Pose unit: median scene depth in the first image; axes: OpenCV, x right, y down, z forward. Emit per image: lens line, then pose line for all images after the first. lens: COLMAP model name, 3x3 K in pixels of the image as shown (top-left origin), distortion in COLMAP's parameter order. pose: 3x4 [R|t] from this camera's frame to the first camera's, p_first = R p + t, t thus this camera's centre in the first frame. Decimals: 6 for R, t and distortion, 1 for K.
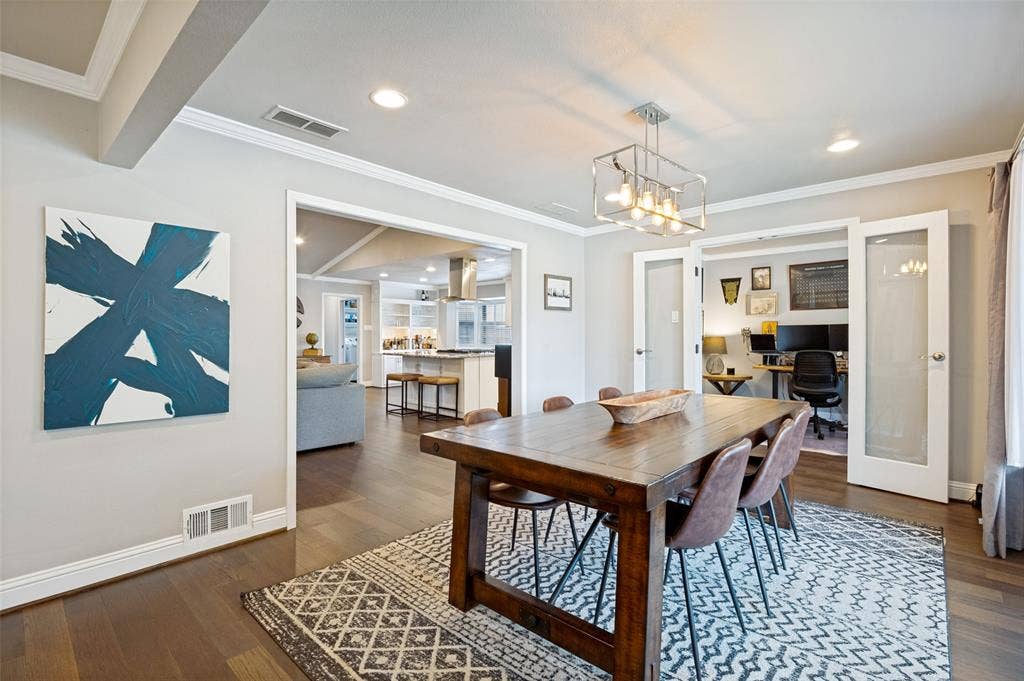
lens RADIAL K [[470.7, 0, 517.9], [0, 470.7, 337.5], [0, 0, 1]] dist [0.002920, 0.000746]
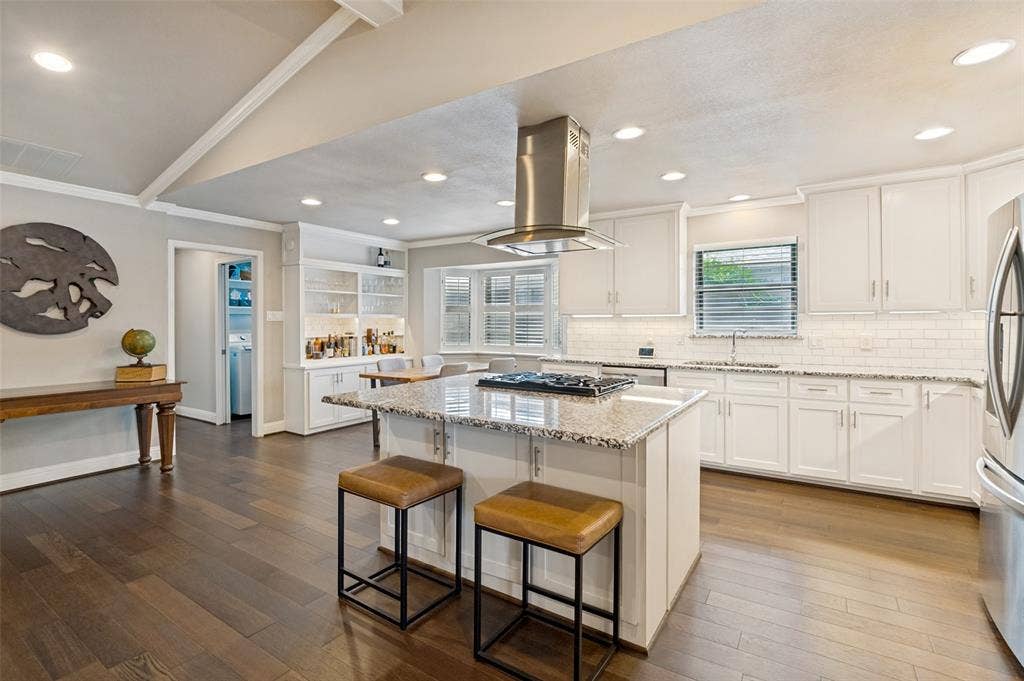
lens RADIAL K [[470.7, 0, 507.0], [0, 470.7, 326.0], [0, 0, 1]] dist [0.002920, 0.000746]
pose [[0.988244, -0.003851, 0.152834, -0.146076], [0.003357, 0.999988, 0.003487, -0.010914], [-0.152846, -0.002932, 0.988246, 0.451204]]
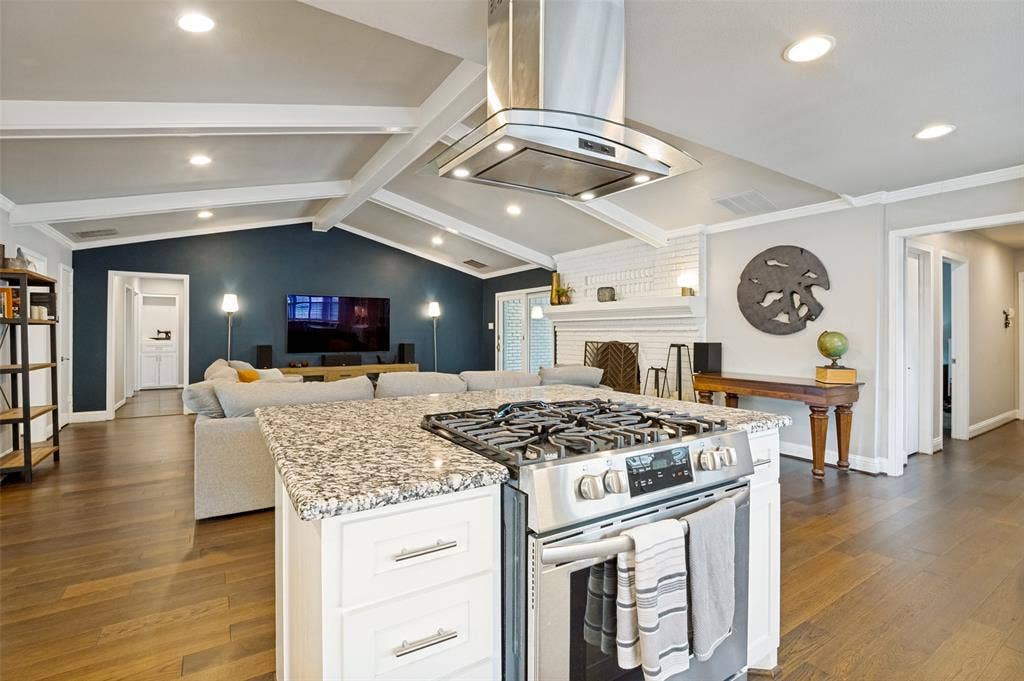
lens RADIAL K [[470.7, 0, 510.6], [0, 470.7, 332.2], [0, 0, 1]] dist [0.002920, 0.000746]
pose [[-0.273569, -0.004760, -0.961841, 0.055340], [-0.008416, 0.999961, -0.002554, -0.004020], [0.961815, 0.007396, -0.273599, 0.721914]]
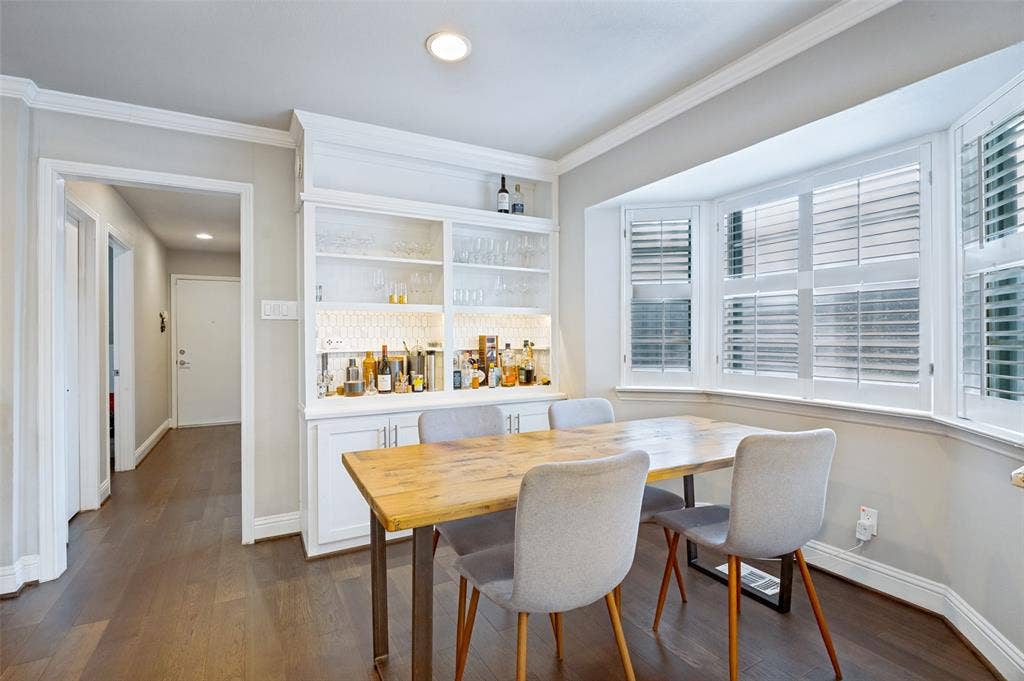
lens RADIAL K [[470.7, 0, 522.5], [0, 470.7, 339.9], [0, 0, 1]] dist [0.002920, 0.000746]
pose [[0.946062, -0.007181, -0.323906, -0.104576], [0.005995, 0.999971, -0.004659, -0.002222], [0.323930, 0.002465, 0.946078, 0.773814]]
